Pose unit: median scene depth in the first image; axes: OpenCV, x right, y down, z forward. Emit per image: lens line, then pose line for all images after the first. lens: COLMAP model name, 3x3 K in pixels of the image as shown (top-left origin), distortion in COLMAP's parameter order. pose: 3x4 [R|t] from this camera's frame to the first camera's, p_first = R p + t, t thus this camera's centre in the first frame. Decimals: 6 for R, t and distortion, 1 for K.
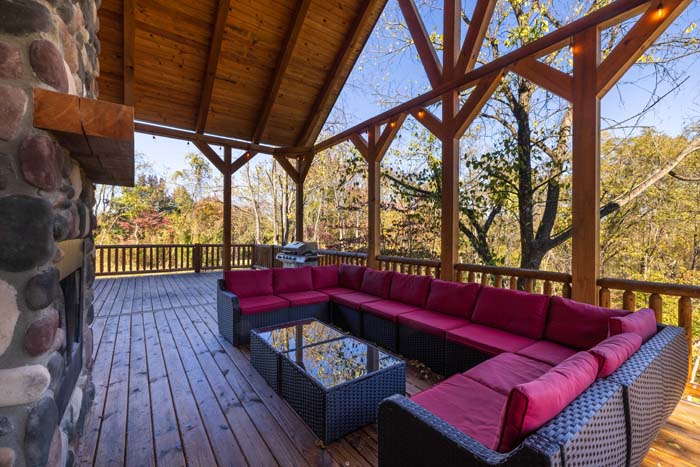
lens RADIAL K [[291.5, 0, 351.4], [0, 291.5, 236.1], [0, 0, 1]] dist [-0.001829, -0.000251]
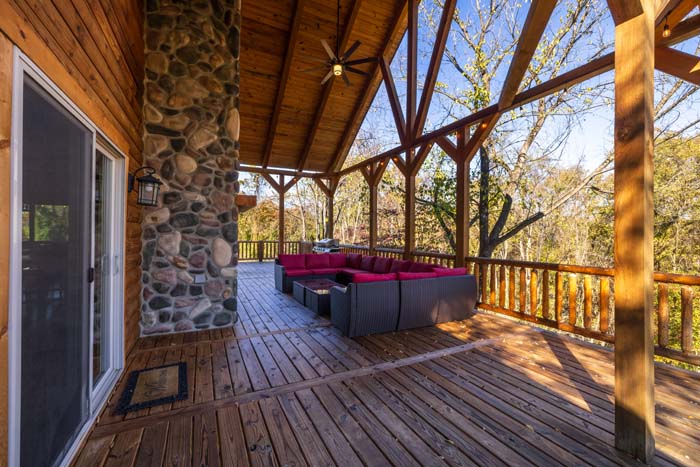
lens RADIAL K [[291.5, 0, 351.4], [0, 291.5, 236.1], [0, 0, 1]] dist [-0.001829, -0.000251]
pose [[0.986733, 0.003908, -0.162303, 0.192609], [-0.003799, 0.999992, 0.000983, 0.004559], [0.162306, -0.000354, 0.986740, -0.470463]]
